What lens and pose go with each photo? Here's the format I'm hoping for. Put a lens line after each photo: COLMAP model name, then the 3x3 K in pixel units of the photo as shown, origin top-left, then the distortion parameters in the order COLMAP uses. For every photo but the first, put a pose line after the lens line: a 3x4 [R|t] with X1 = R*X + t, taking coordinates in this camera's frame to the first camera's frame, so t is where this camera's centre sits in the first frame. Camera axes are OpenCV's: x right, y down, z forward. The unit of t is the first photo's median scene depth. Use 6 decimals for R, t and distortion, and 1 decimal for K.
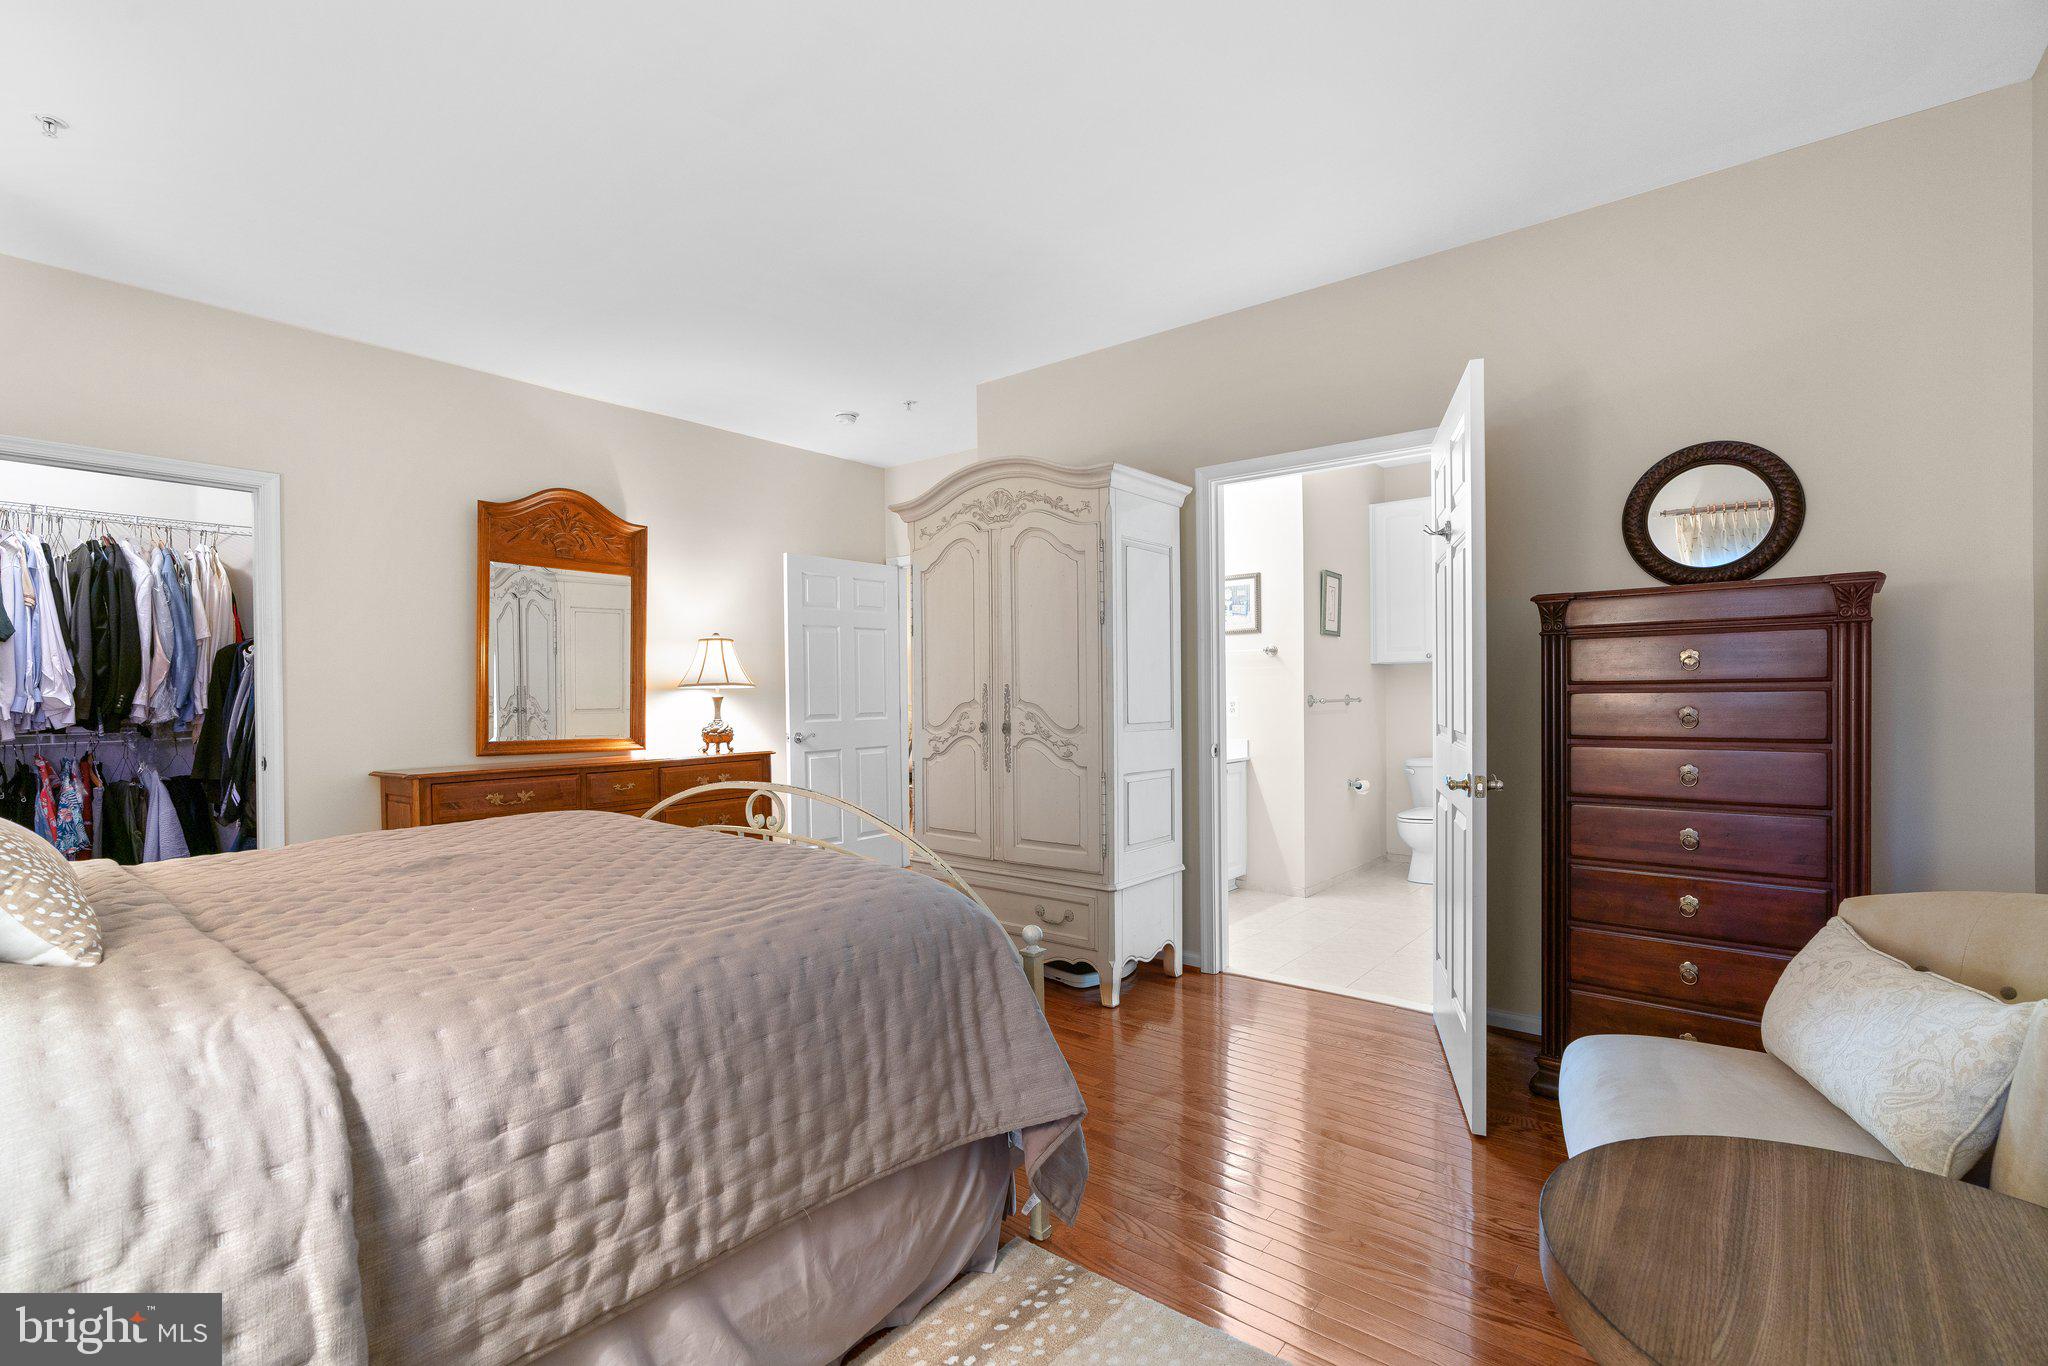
lens RADIAL K [[927.4, 0, 1024.3], [0, 927.4, 695.0], [0, 0, 1]] dist [-0.000029, 0.000342]
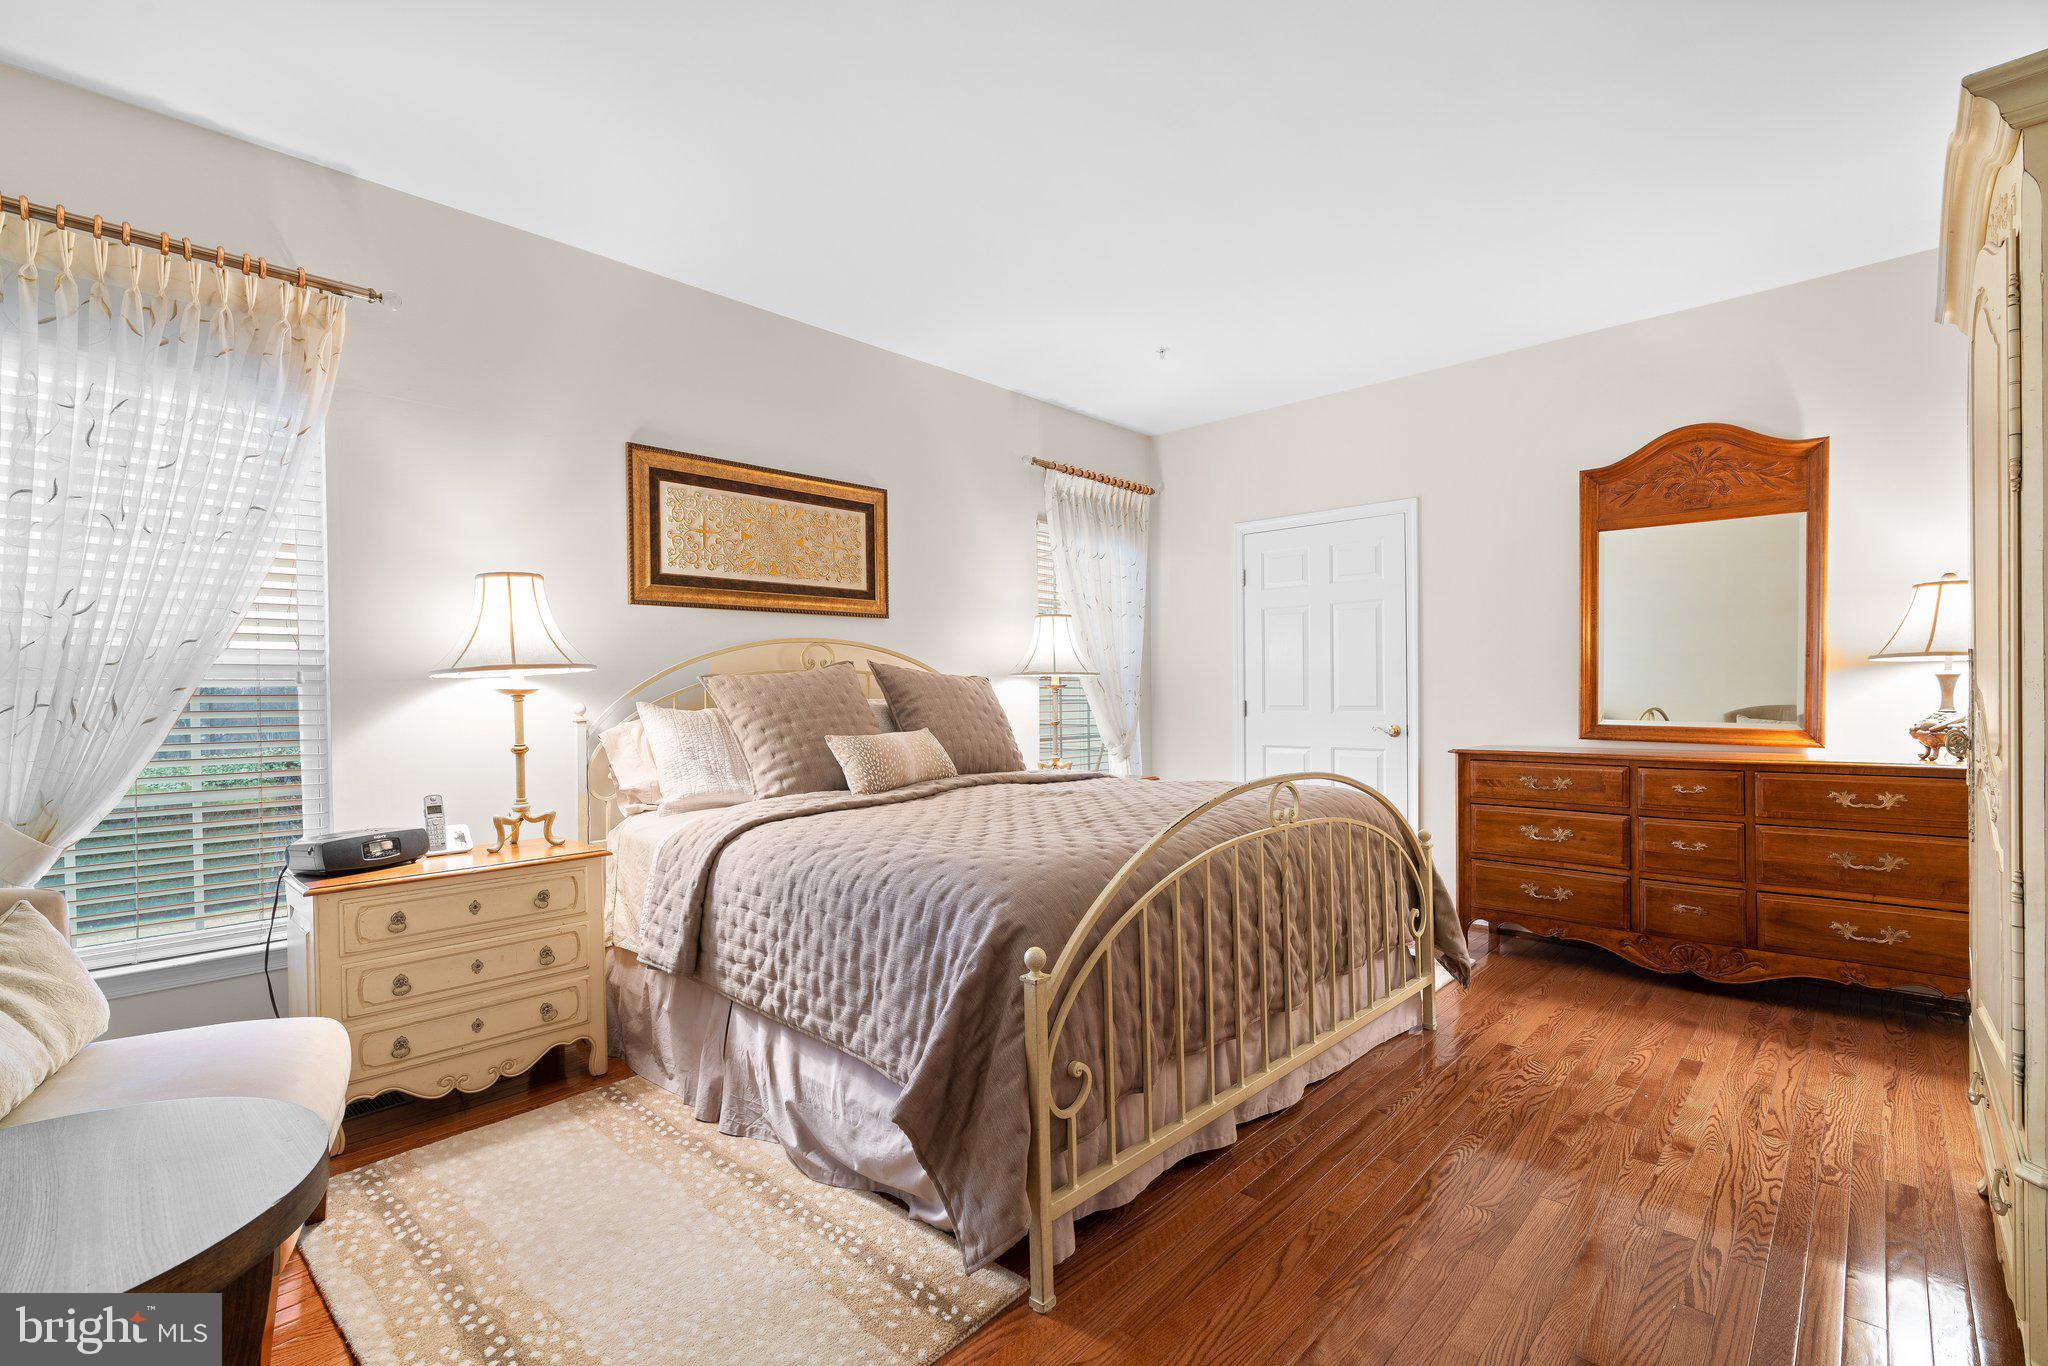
lens RADIAL K [[927.4, 0, 1024.3], [0, 927.4, 695.0], [0, 0, 1]] dist [-0.000029, 0.000342]
pose [[-0.075657, 0.021157, -0.996909, 1.206673], [0.012114, 0.999721, 0.020297, -0.015342], [0.997060, -0.010541, -0.075892, 1.450905]]
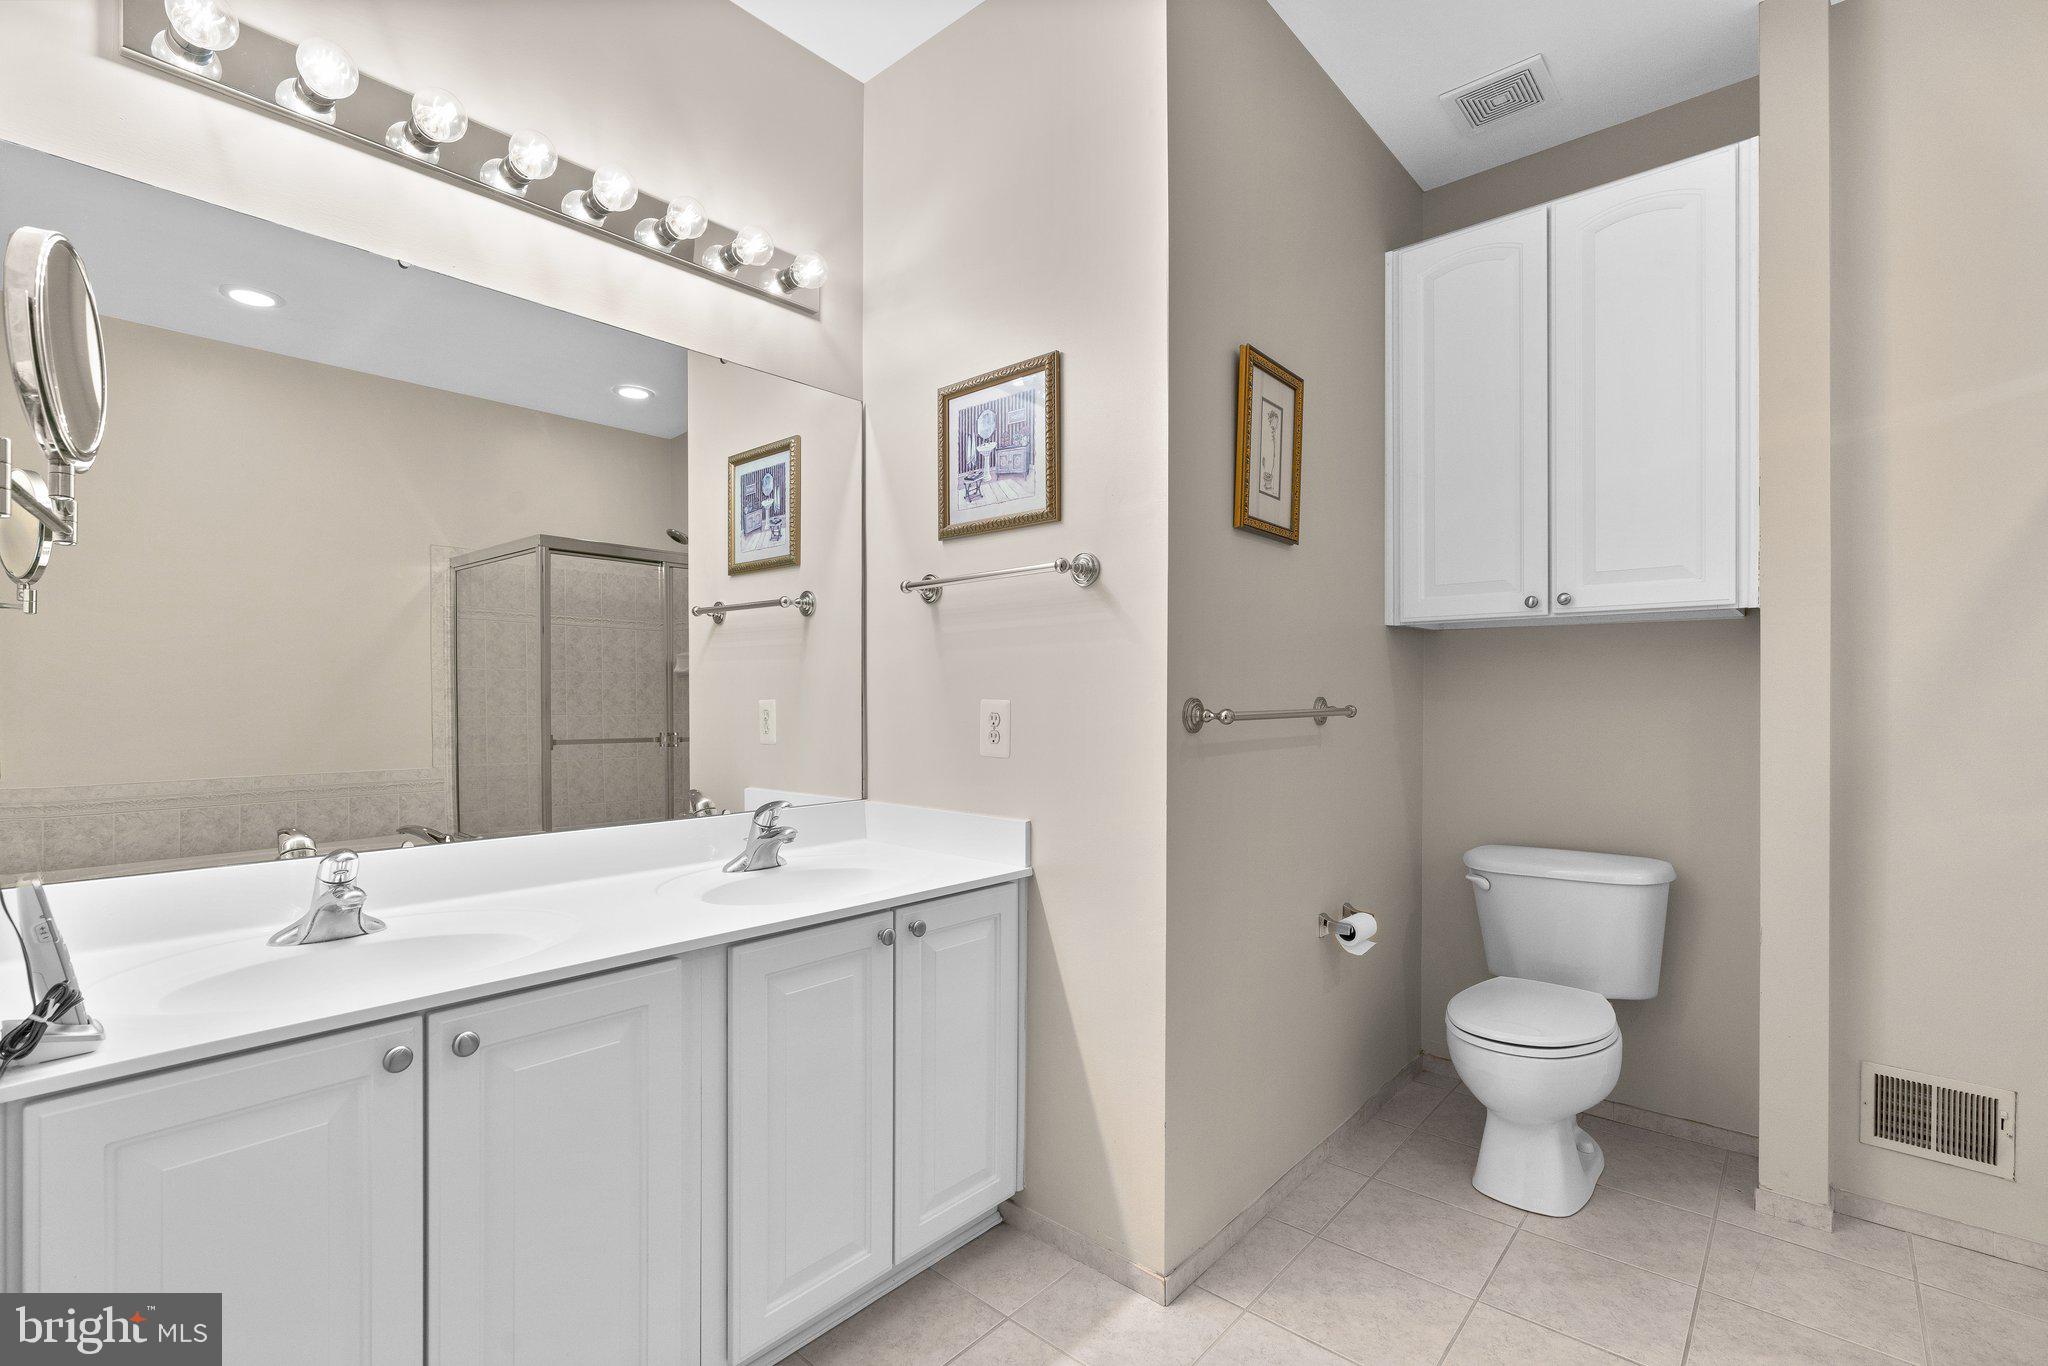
lens RADIAL K [[927.4, 0, 1024.3], [0, 927.4, 695.0], [0, 0, 1]] dist [-0.000029, 0.000342]
pose [[0.999461, 0.008137, -0.031790, 0.010140], [-0.008162, 0.999966, -0.000663, -0.000031], [0.031784, 0.000922, 0.999494, 0.025891]]
